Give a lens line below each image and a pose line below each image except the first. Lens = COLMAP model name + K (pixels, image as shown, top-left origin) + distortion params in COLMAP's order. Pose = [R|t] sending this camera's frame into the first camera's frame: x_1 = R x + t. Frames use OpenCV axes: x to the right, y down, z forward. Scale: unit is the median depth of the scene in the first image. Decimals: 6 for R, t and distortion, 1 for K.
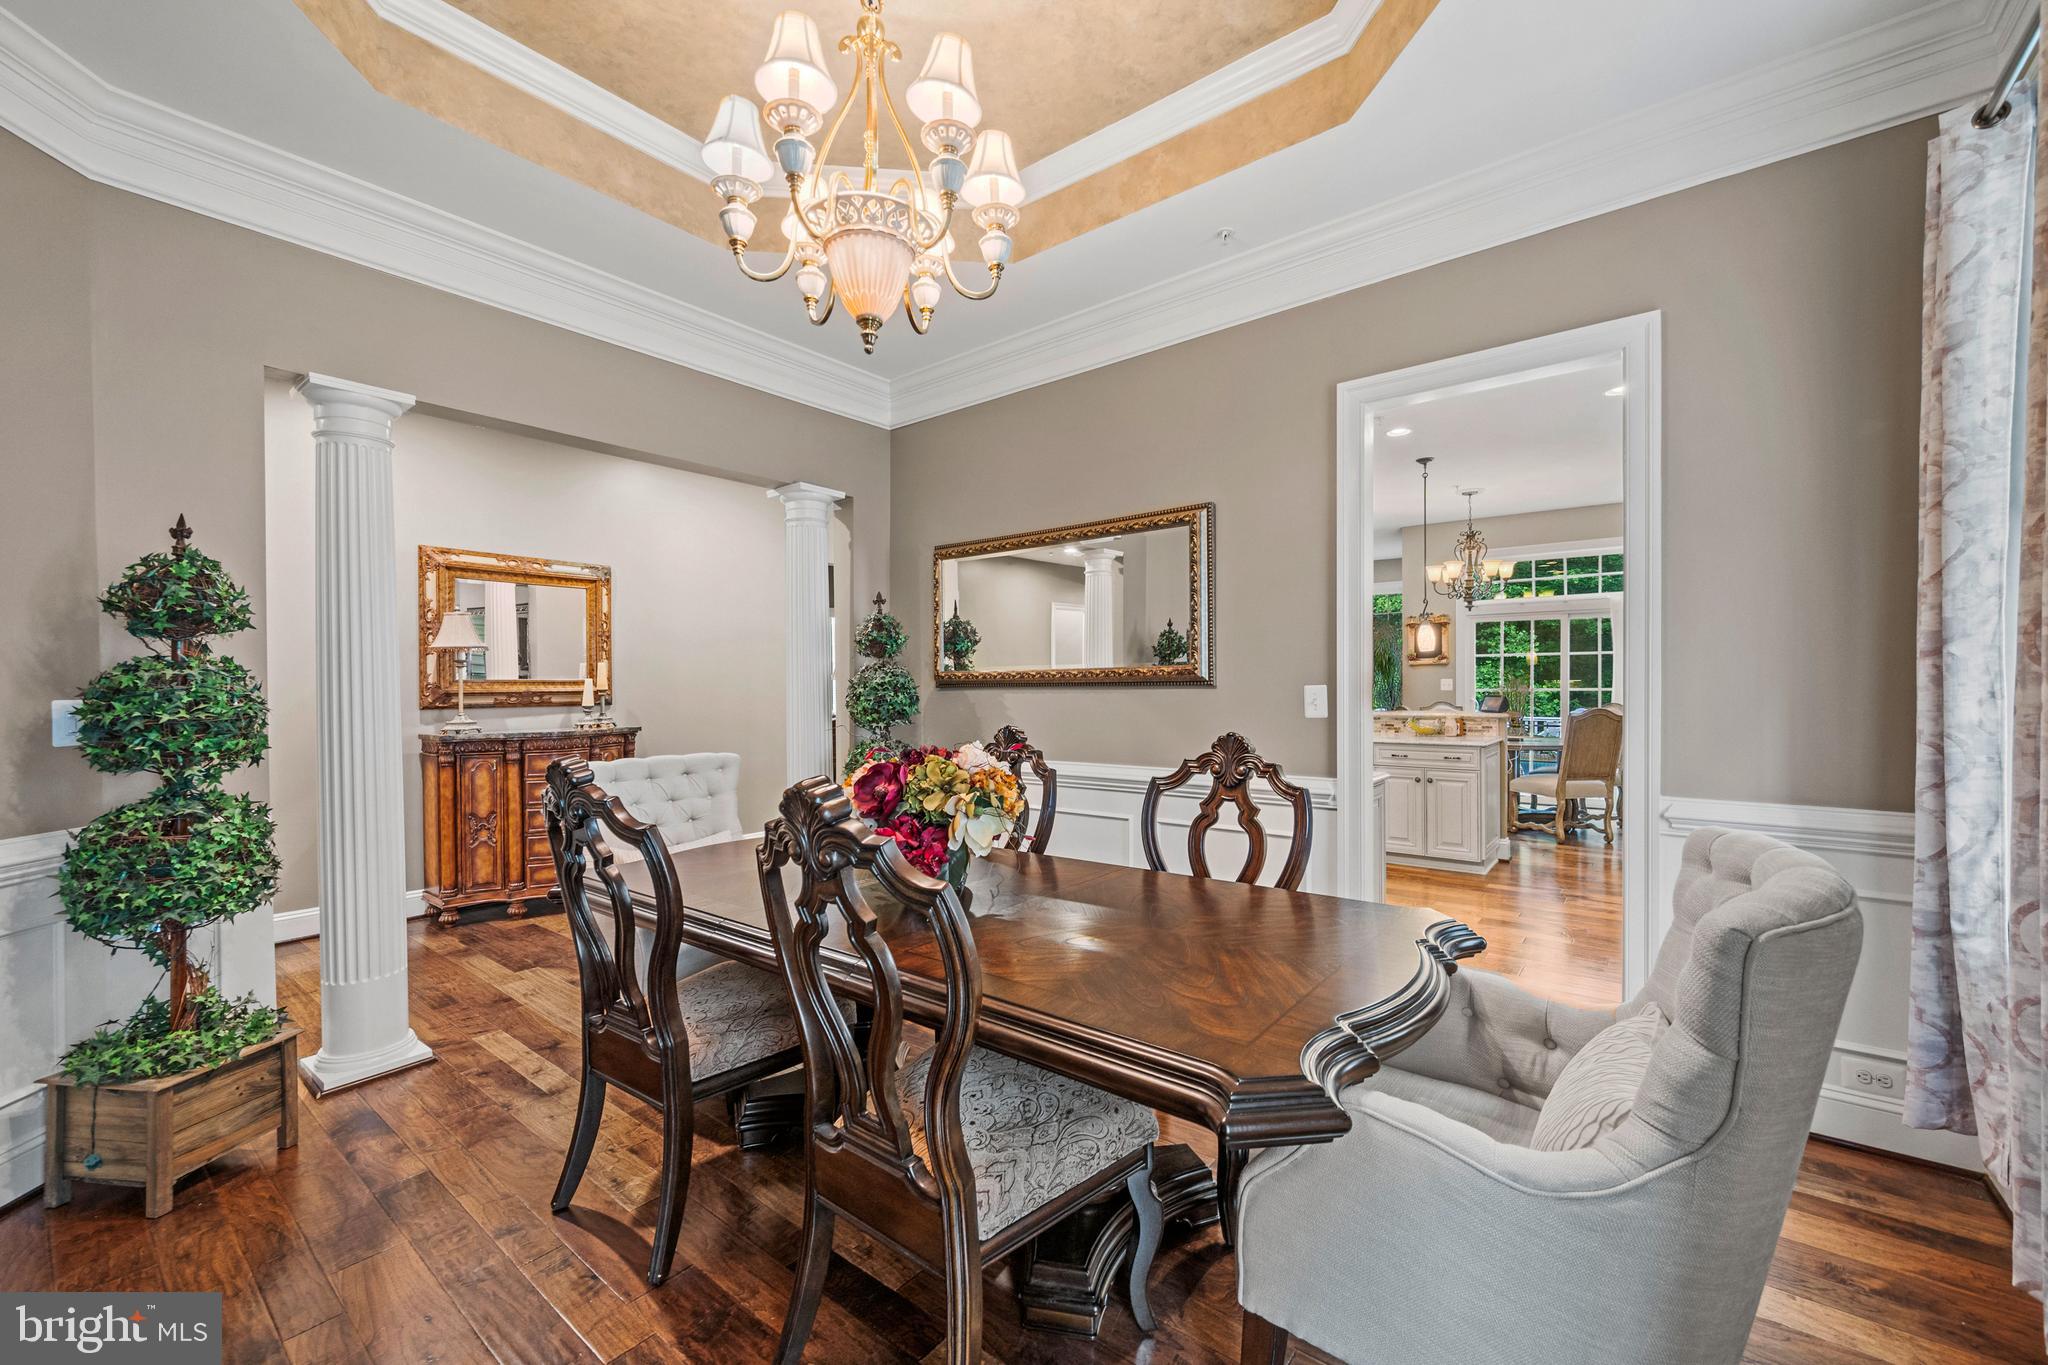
lens RADIAL K [[826.7, 0, 1019.8], [0, 826.7, 693.0], [0, 0, 1]] dist [0.005006, -0.000861]
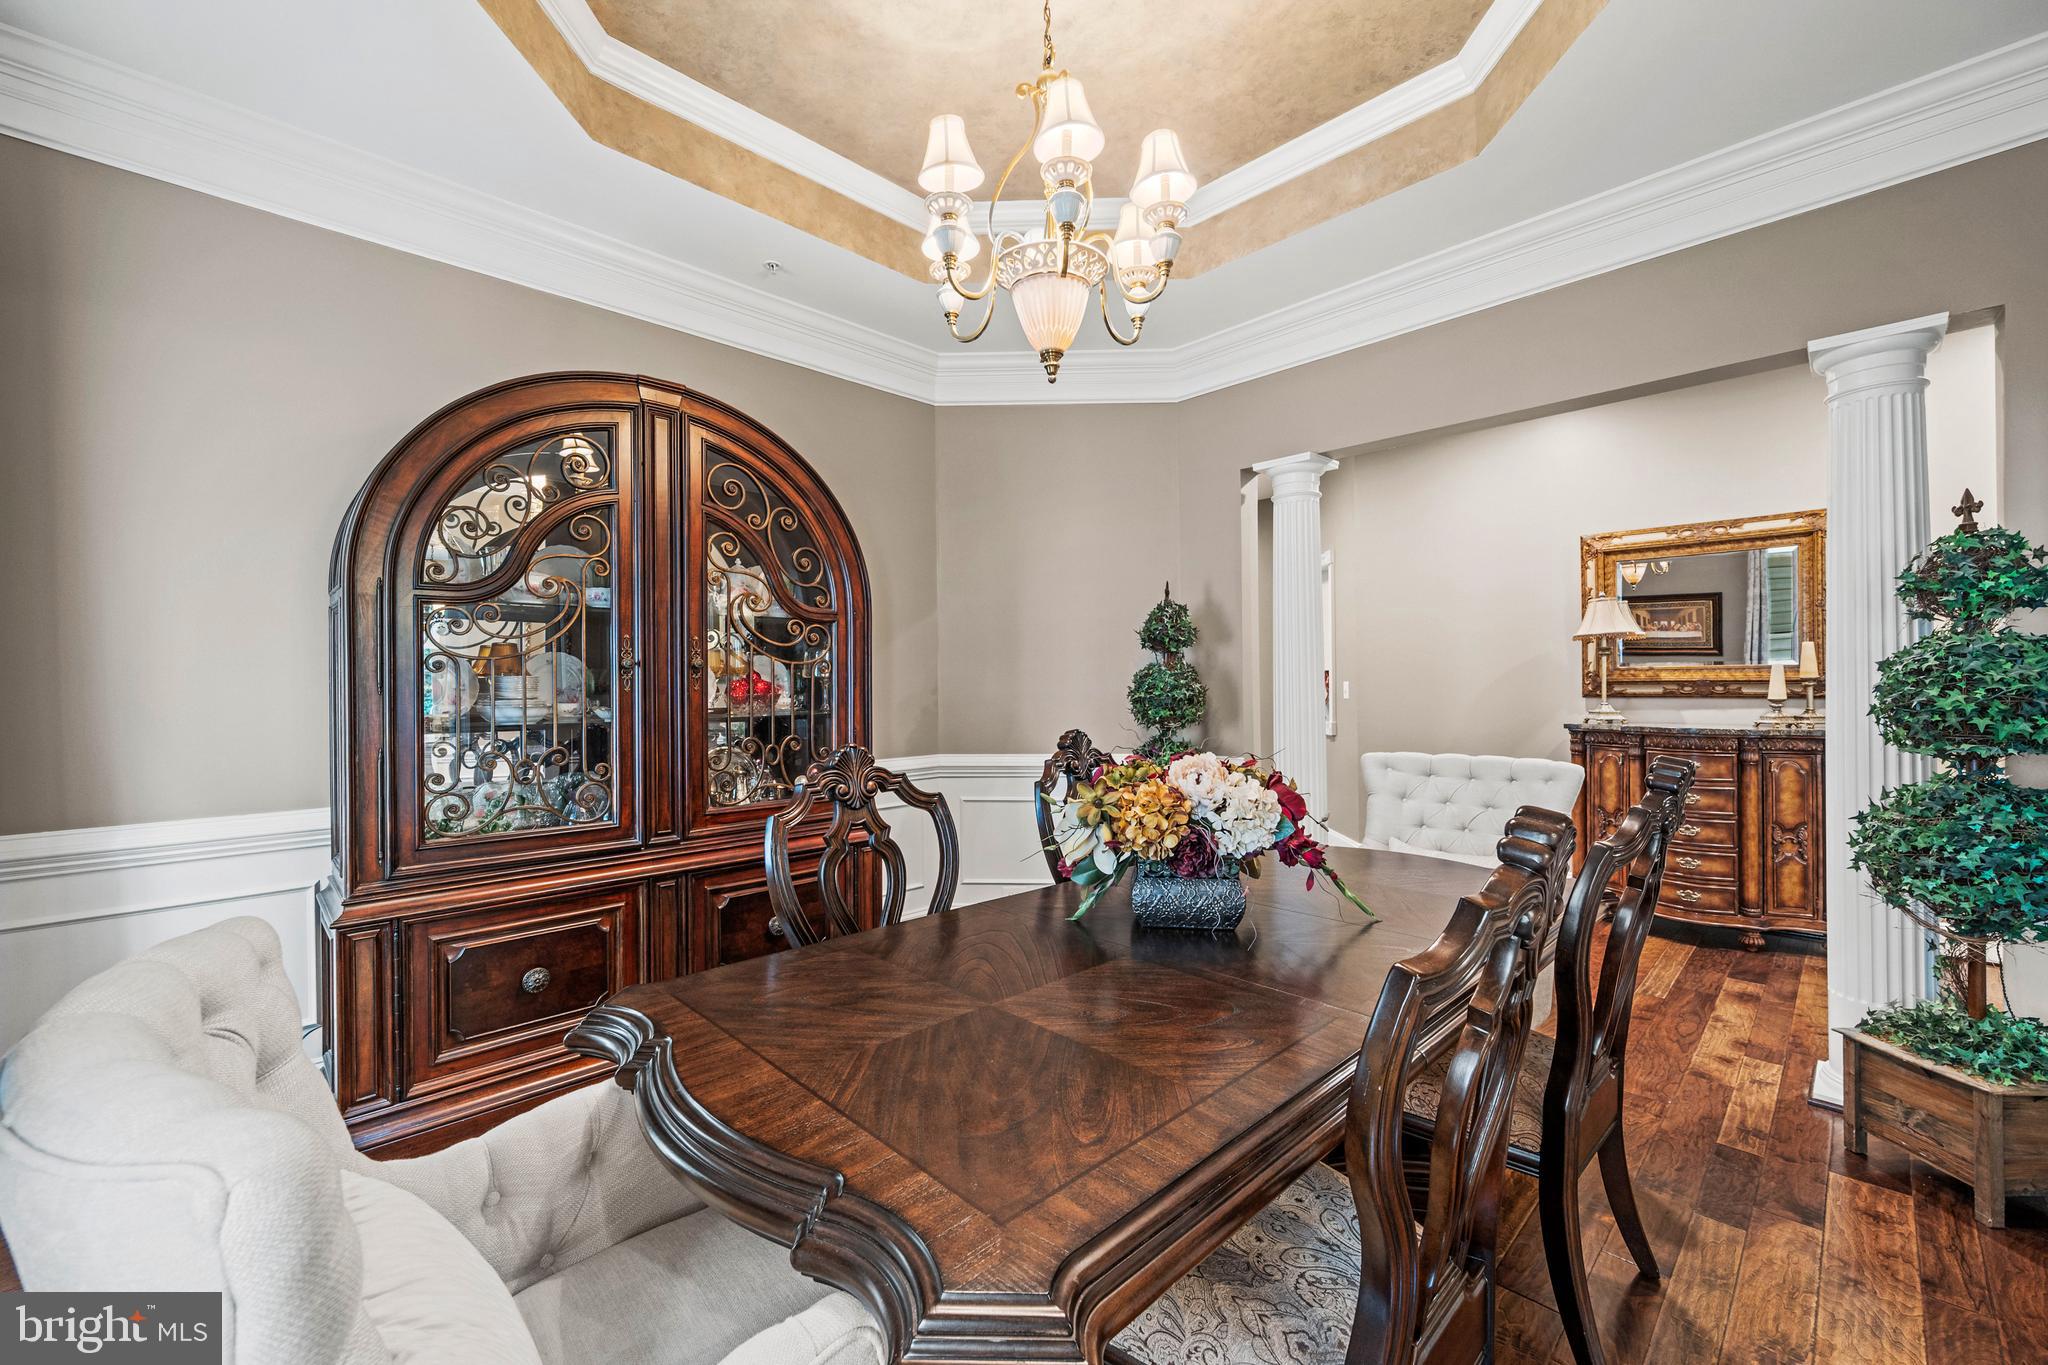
lens RADIAL K [[826.7, 0, 1019.6], [0, 826.7, 674.8], [0, 0, 1]] dist [0.005006, -0.000861]
pose [[-0.112827, -0.000314, -0.993615, 0.363163], [0.002203, 0.999997, -0.000566, -0.008699], [0.993612, -0.002253, -0.112826, 0.425865]]
